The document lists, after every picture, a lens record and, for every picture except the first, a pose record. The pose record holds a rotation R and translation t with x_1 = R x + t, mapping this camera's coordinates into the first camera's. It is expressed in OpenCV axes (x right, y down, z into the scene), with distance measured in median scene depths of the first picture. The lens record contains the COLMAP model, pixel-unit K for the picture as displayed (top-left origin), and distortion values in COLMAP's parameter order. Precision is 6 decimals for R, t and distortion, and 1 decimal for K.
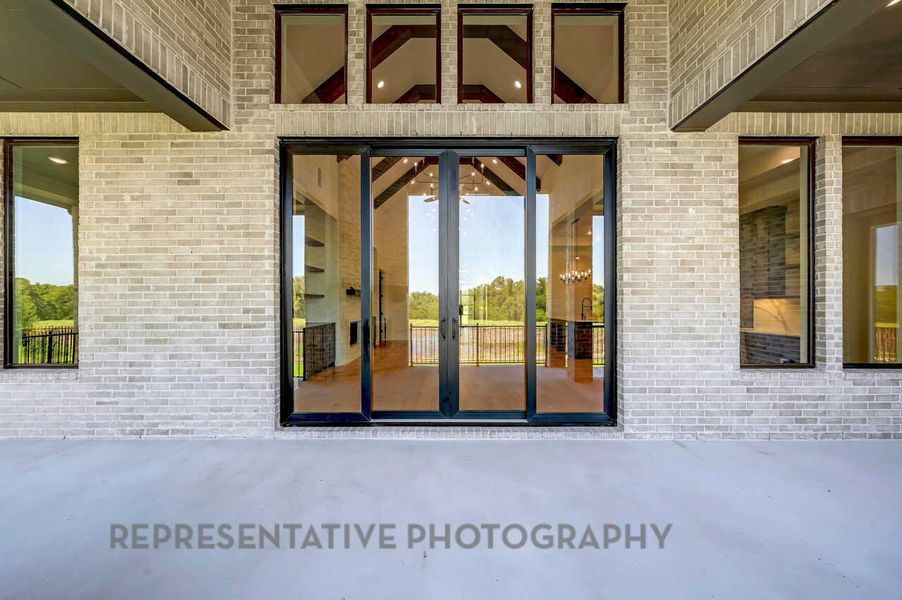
lens RADIAL K [[363.6, 0, 452.7], [0, 363.6, 303.6], [0, 0, 1]] dist [0.002865, 0.000124]
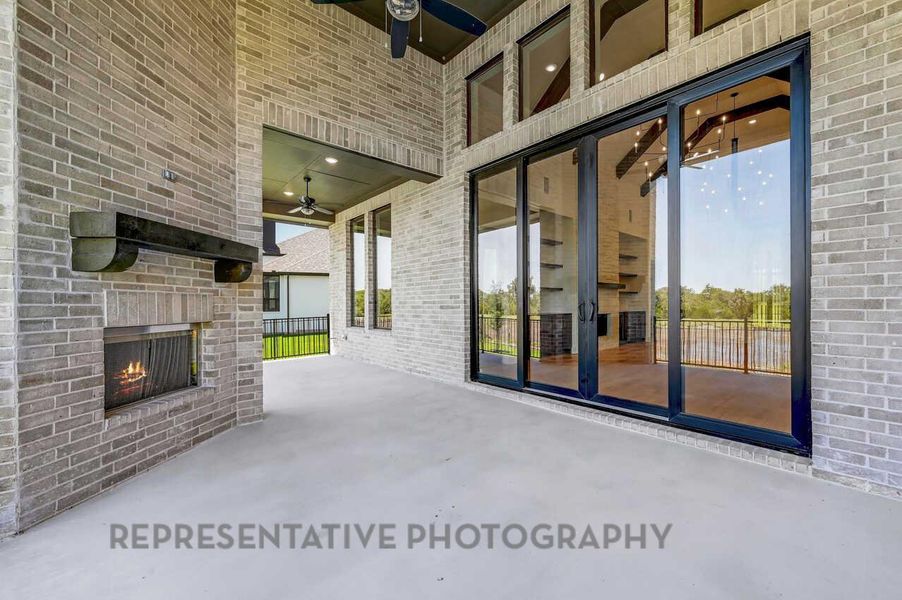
lens RADIAL K [[363.6, 0, 458.2], [0, 363.6, 304.7], [0, 0, 1]] dist [0.002865, 0.000124]
pose [[0.656048, -0.001977, -0.754717, 0.550394], [0.003360, 0.999994, 0.000301, 0.050303], [0.754712, -0.002734, 0.656051, 0.061005]]
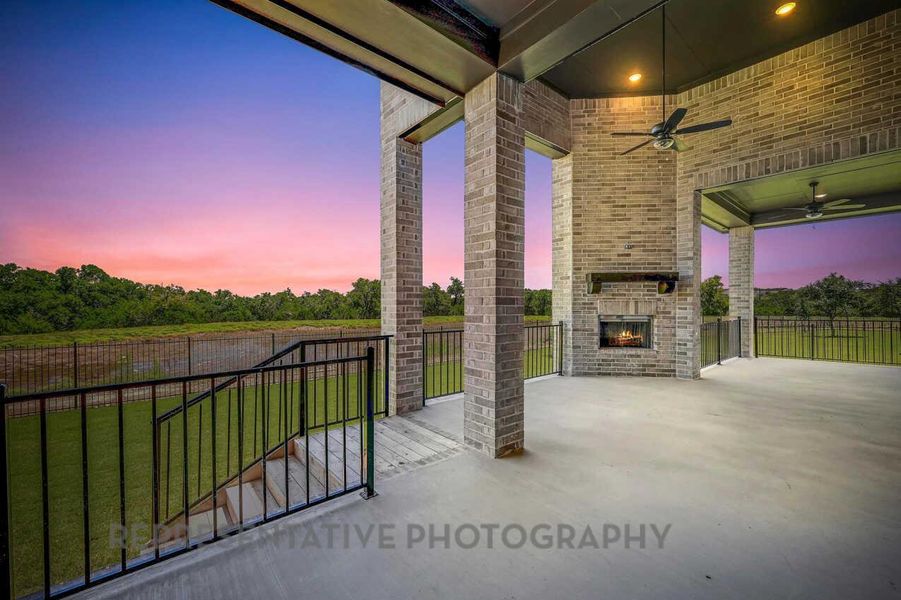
lens RADIAL K [[363.2, 0, 449.1], [0, 363.2, 302.2], [0, 0, 1]] dist [0.002865, 0.000124]
pose [[-0.767504, -0.001044, -0.641043, 1.276926], [-0.000805, 0.999999, -0.000664, 0.032356], [0.641043, 0.000006, -0.767505, 0.867351]]
